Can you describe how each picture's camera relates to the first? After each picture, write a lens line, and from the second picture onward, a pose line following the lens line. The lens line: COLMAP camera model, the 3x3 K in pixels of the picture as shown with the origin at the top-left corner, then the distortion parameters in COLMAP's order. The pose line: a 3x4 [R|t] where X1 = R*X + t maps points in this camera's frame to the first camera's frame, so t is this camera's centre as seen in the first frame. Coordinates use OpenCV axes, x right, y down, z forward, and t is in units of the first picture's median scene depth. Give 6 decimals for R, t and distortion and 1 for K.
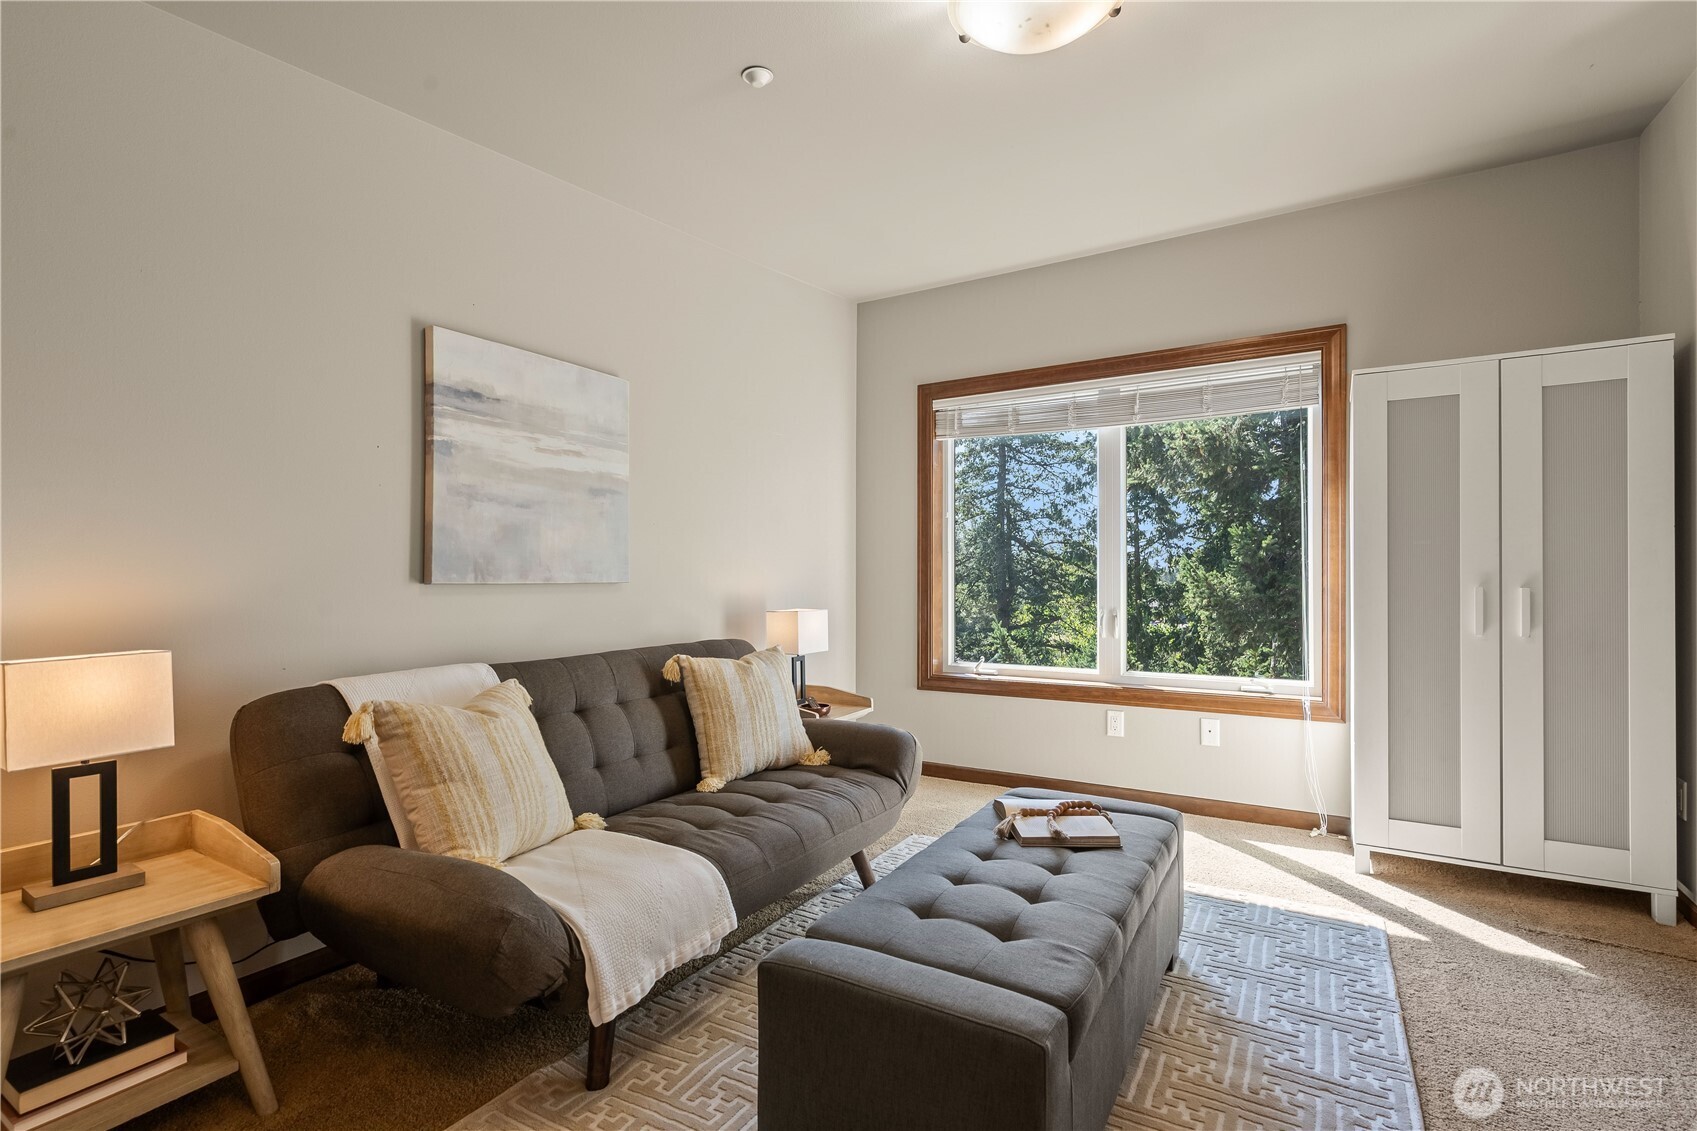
lens RADIAL K [[788.8, 0, 850.5], [0, 788.8, 575.7], [0, 0, 1]] dist [0.001304, 0.000461]
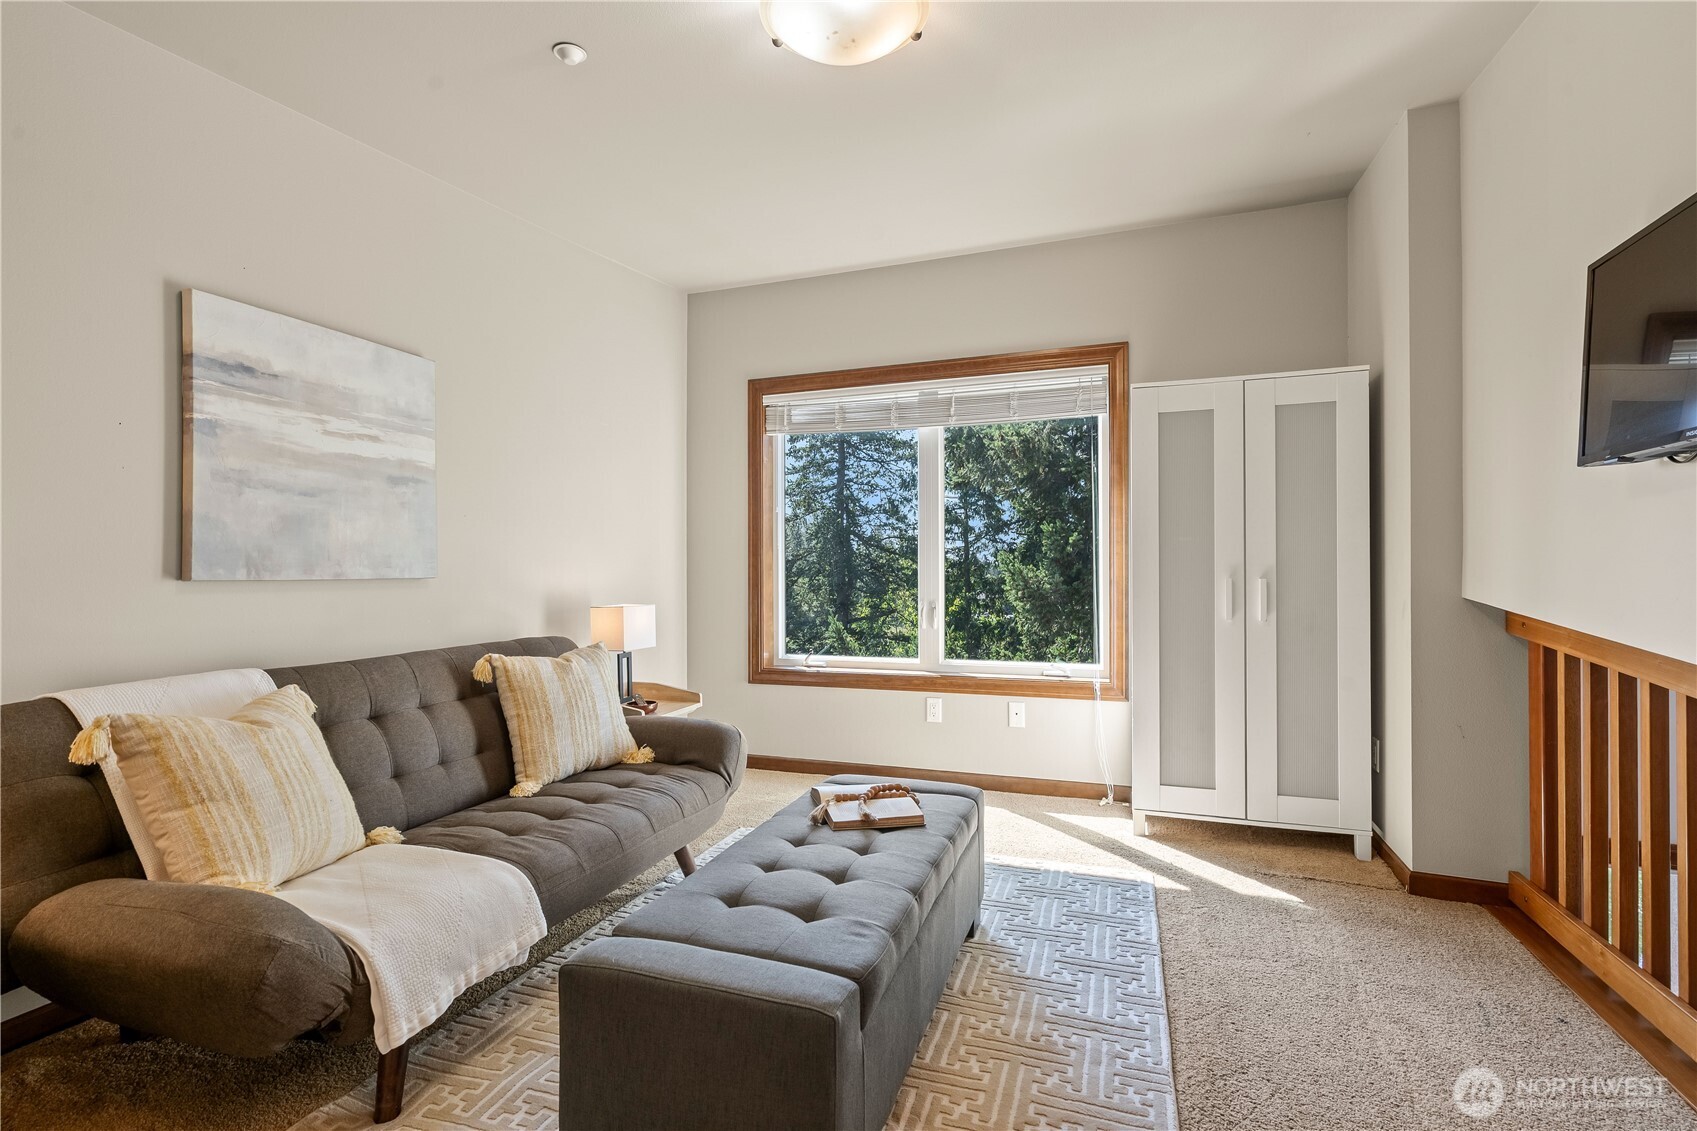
lens RADIAL K [[789.0, 0, 844.3], [0, 789.0, 571.3], [0, 0, 1]] dist [0.001295, 0.000391]
pose [[0.981528, -0.003069, 0.191296, 0.026145], [0.002739, 0.999994, 0.001992, 0.000360], [-0.191301, -0.001431, 0.981530, -0.014928]]
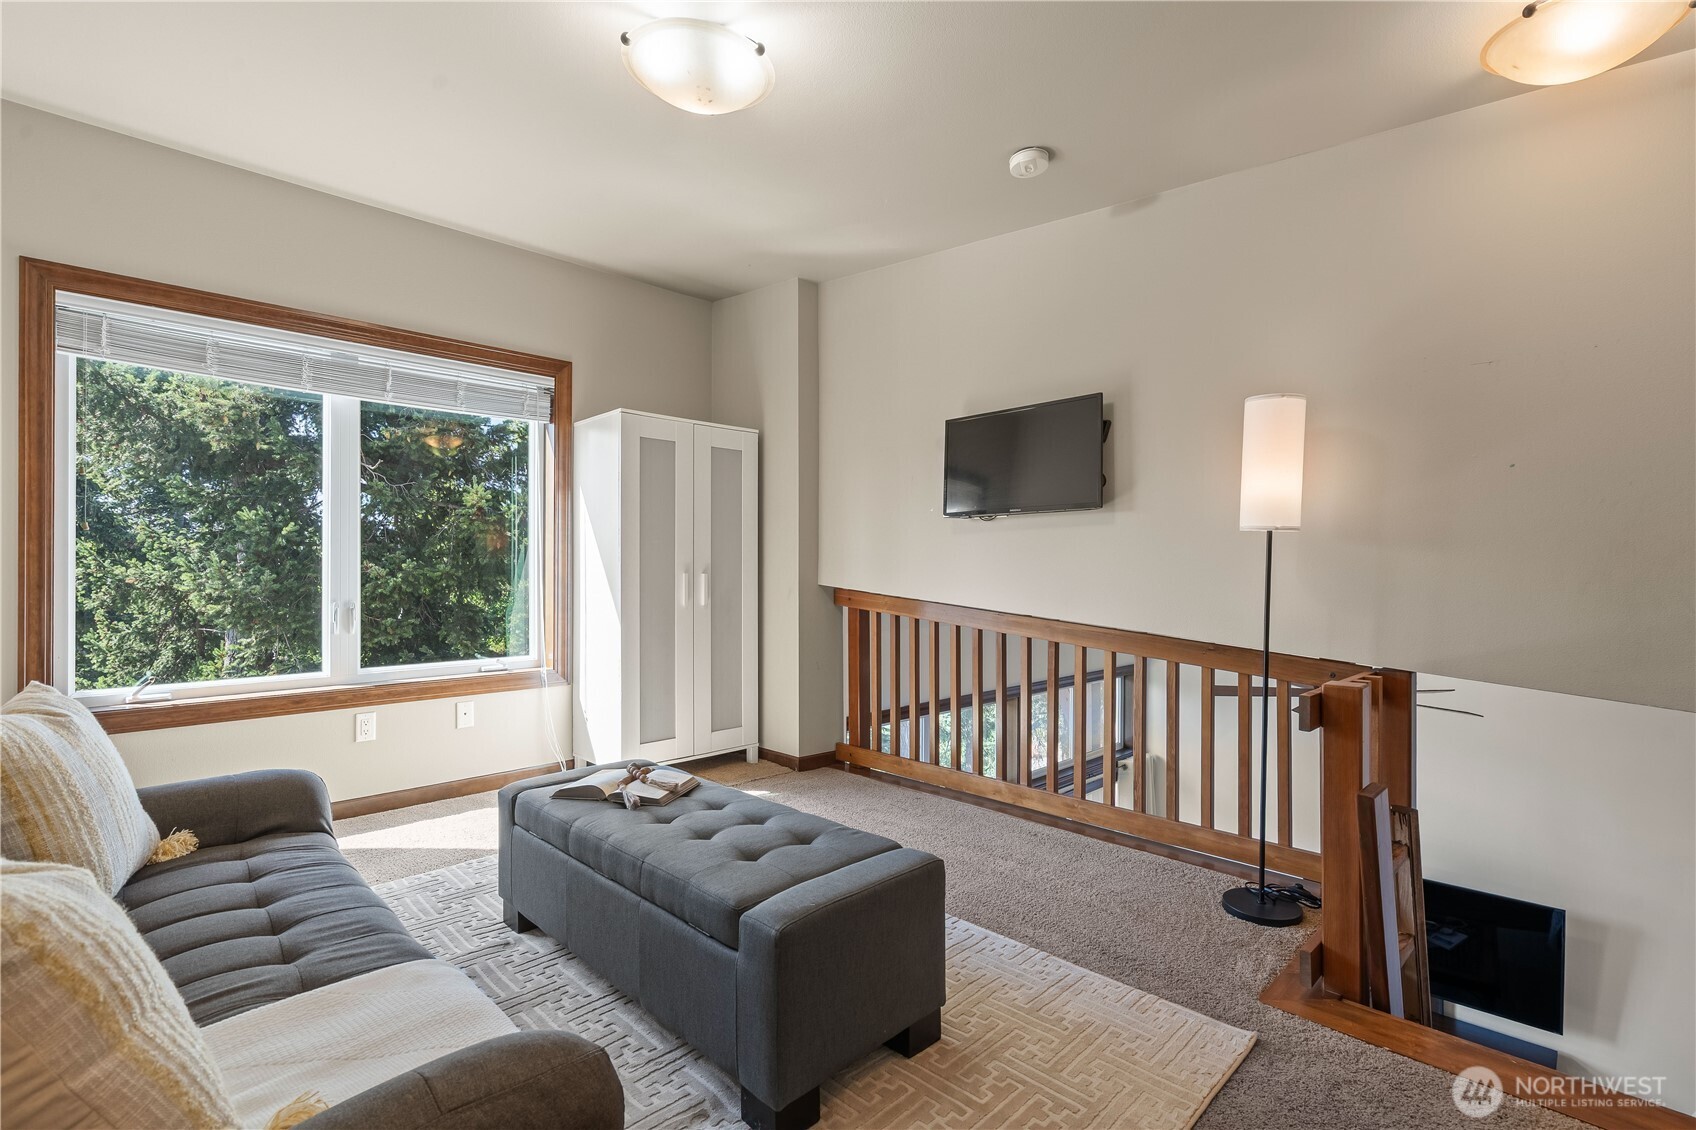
lens RADIAL K [[788.6, 0, 843.8], [0, 788.6, 570.7], [0, 0, 1]] dist [0.001295, 0.000391]
pose [[0.240885, -0.001107, 0.970553, -0.610378], [-0.004730, 0.999986, 0.002315, 0.004261], [-0.970542, -0.005148, 0.240877, 0.367961]]
